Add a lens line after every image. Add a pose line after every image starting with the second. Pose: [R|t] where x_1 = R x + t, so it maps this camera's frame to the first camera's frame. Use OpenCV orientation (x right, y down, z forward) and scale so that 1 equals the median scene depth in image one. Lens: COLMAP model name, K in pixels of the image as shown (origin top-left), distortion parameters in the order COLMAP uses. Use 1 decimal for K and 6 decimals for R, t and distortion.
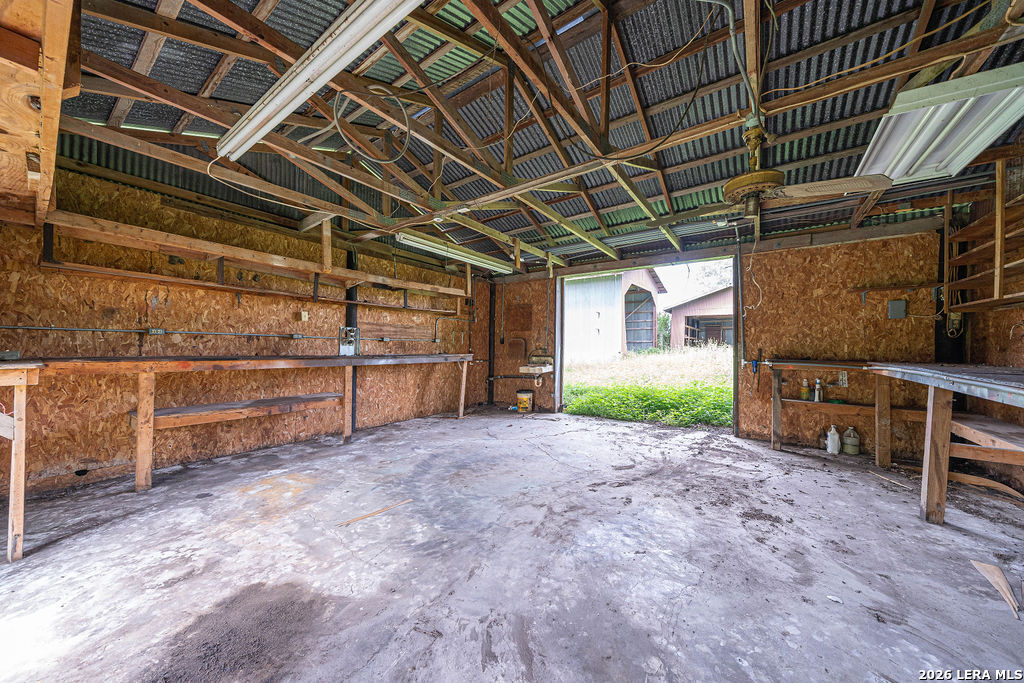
lens RADIAL K [[350.0, 0, 510.1], [0, 350.0, 344.9], [0, 0, 1]] dist [-0.001696, -0.000262]
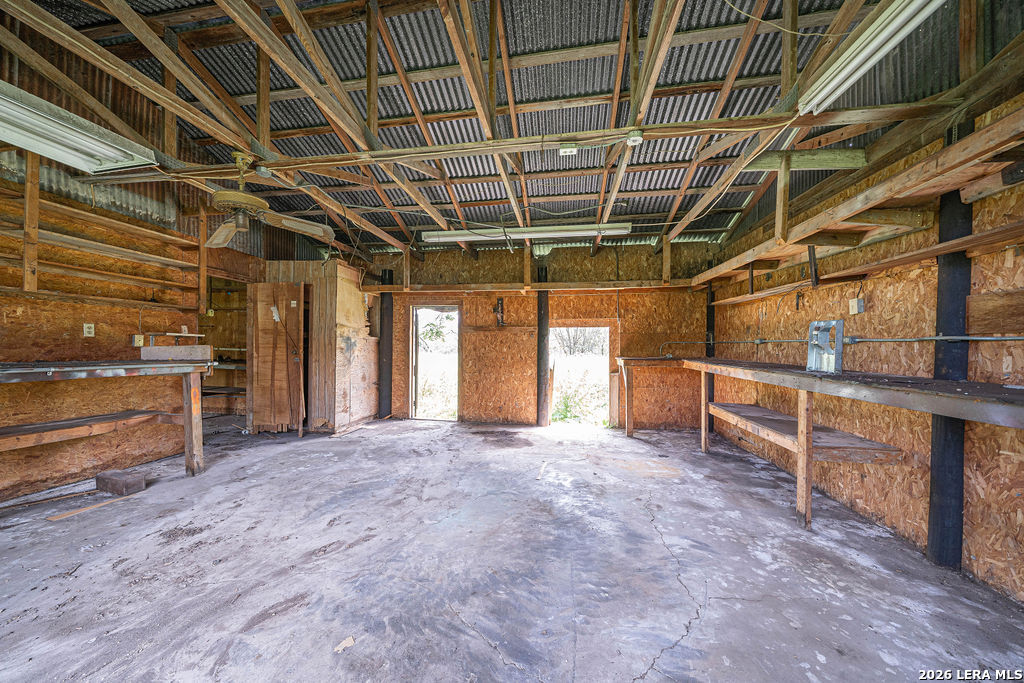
lens RADIAL K [[350.0, 0, 508.8], [0, 350.0, 345.8], [0, 0, 1]] dist [-0.001696, -0.000262]
pose [[-0.893225, -0.011431, -0.449465, 0.266031], [-0.007016, 0.999909, -0.011486, -0.003111], [0.449556, -0.007106, -0.893224, 1.541447]]
